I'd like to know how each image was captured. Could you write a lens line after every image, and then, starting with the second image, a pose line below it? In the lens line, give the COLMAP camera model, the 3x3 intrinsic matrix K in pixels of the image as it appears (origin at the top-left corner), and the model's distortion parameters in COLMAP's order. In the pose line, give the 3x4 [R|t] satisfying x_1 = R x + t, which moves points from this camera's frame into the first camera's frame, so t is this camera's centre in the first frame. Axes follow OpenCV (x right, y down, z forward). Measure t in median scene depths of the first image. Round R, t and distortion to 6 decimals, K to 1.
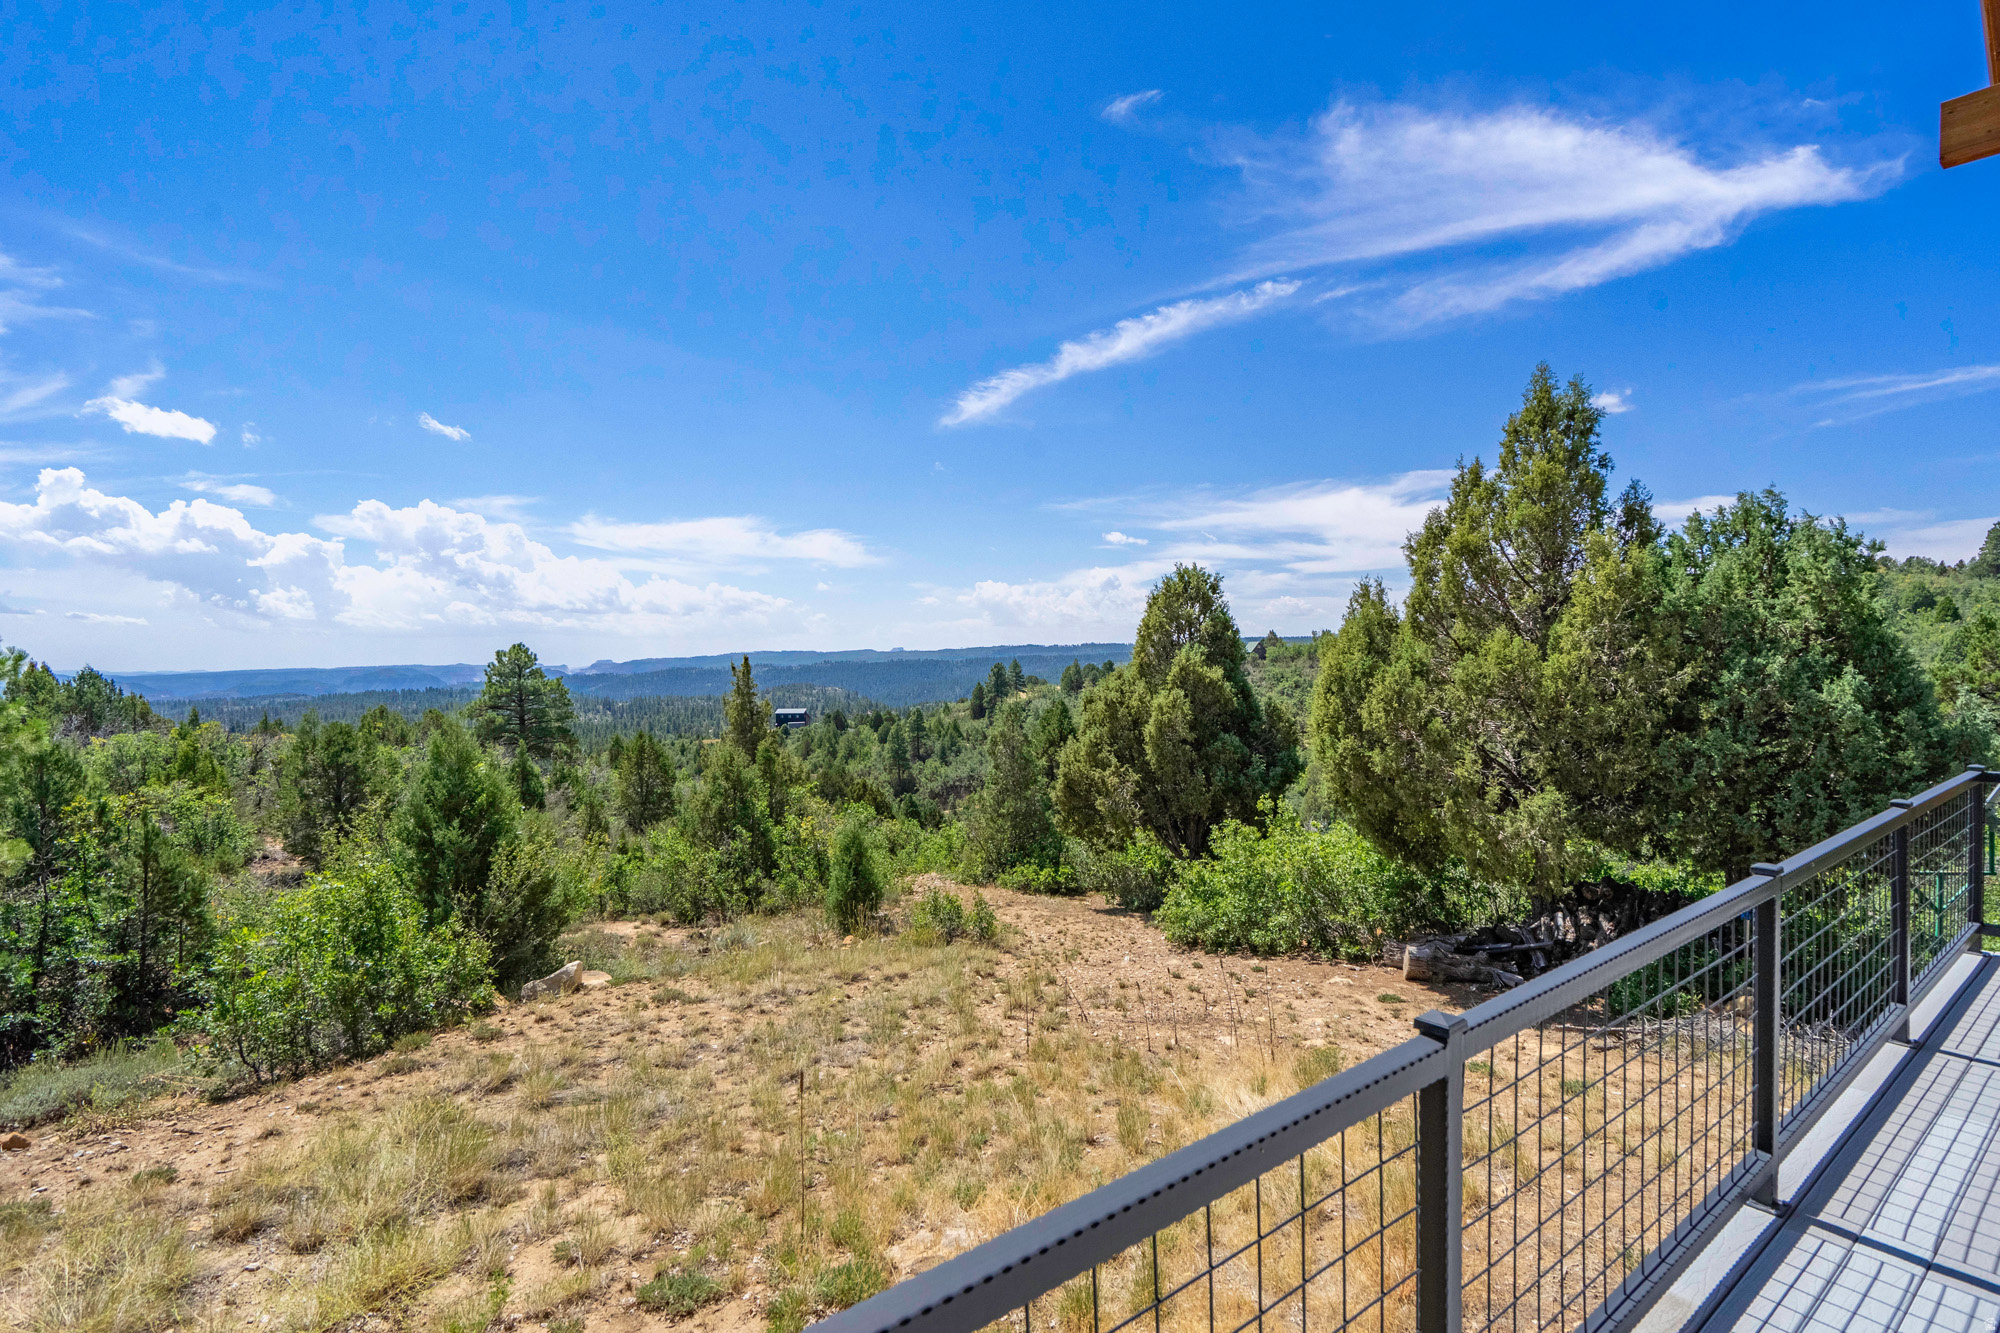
lens RADIAL K [[975.5, 0, 1006.6], [0, 975.5, 678.1], [0, 0, 1]] dist [0.003413, 0.000187]
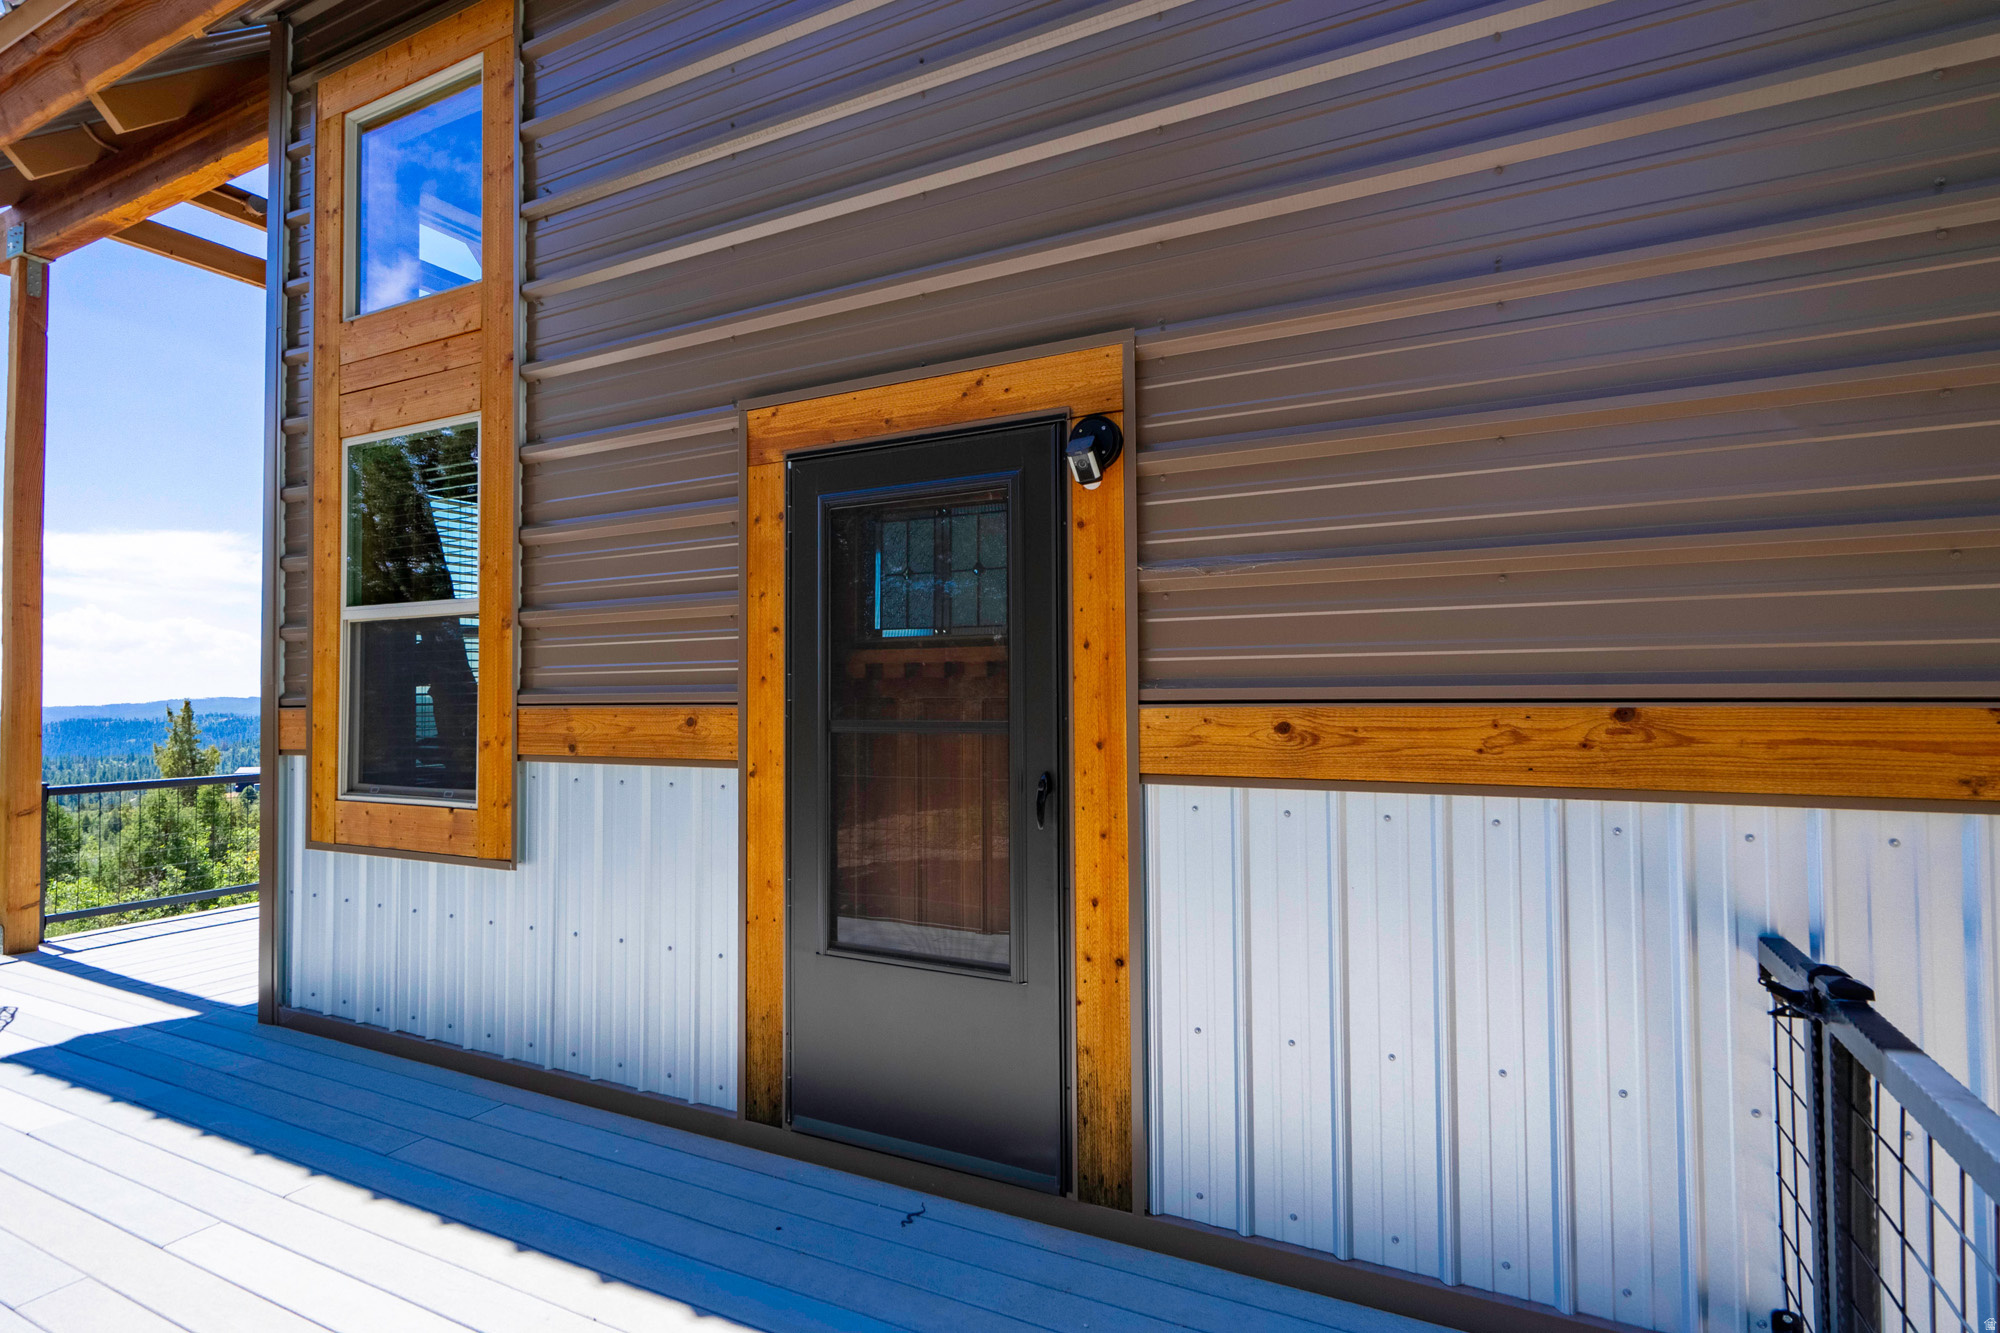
lens RADIAL K [[975.5, 0, 1006.6], [0, 975.5, 678.1], [0, 0, 1]] dist [0.003413, 0.000187]
pose [[0.907889, 0.010152, 0.419088, 0.083120], [0.009803, 0.998919, -0.045435, 0.009659], [-0.419096, 0.045358, 0.906808, -0.283341]]
